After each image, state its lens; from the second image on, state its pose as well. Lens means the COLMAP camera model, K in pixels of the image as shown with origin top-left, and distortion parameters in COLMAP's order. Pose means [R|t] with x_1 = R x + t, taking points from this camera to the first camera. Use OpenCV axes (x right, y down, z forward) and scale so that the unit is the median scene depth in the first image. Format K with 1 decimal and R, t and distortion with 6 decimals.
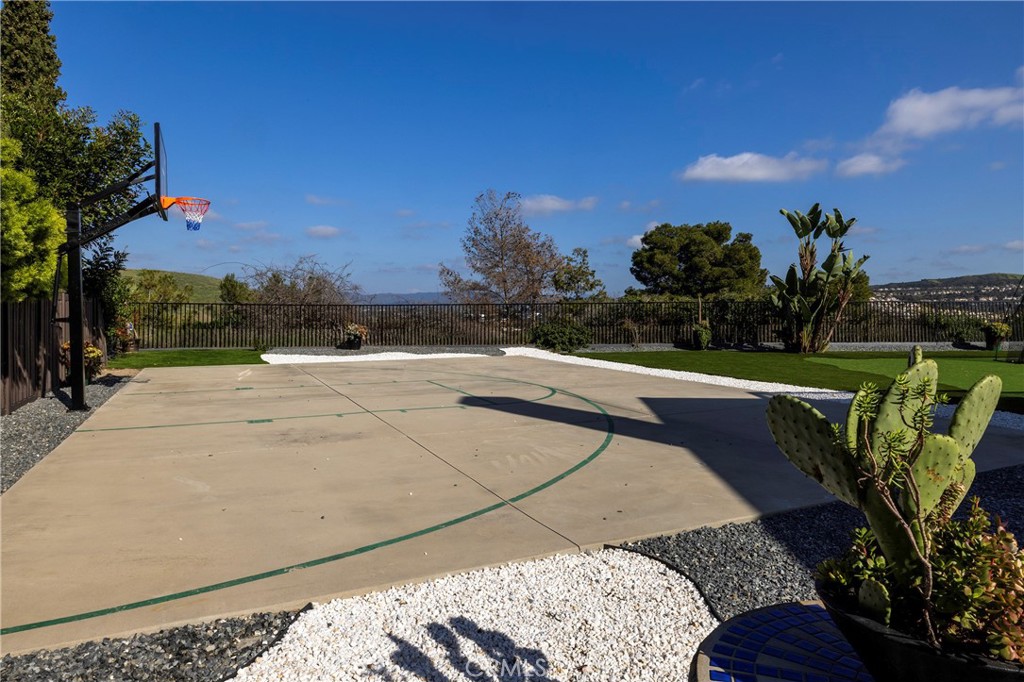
lens RADIAL K [[656.0, 0, 493.9], [0, 656.0, 325.0], [0, 0, 1]] dist [-0.002241, -0.001727]
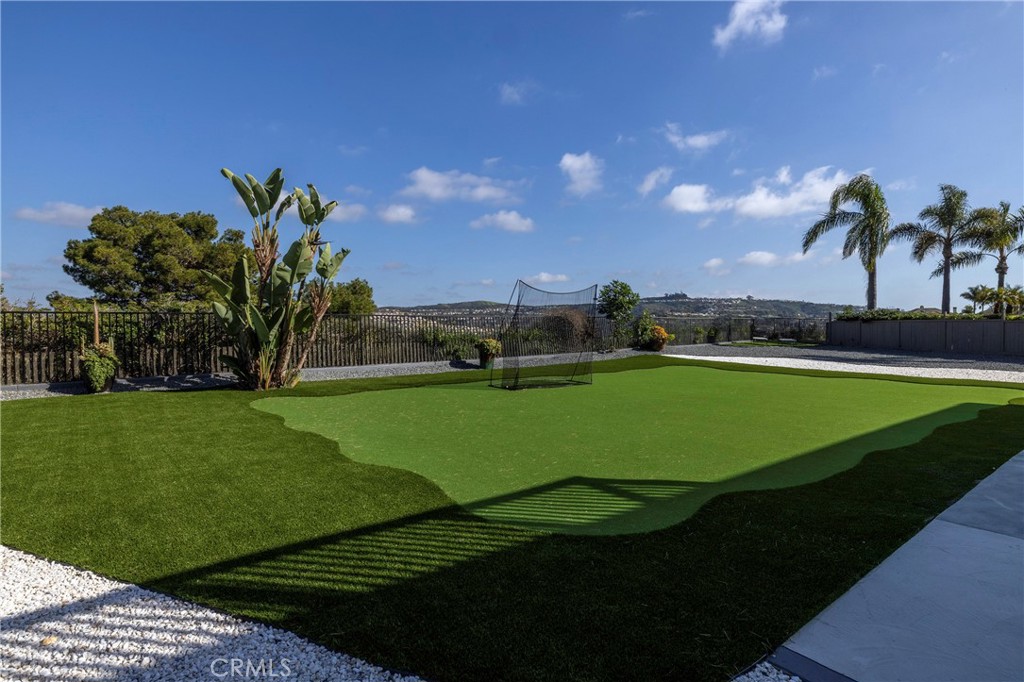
lens RADIAL K [[561.1, 0, 514.8], [0, 561.1, 330.2], [0, 0, 1]] dist [0.032931, 0.001630]
pose [[0.756901, -0.006548, 0.653497, 0.258181], [0.017341, 0.999799, -0.010068, -0.006444], [-0.653299, 0.018952, 0.756862, 0.349420]]
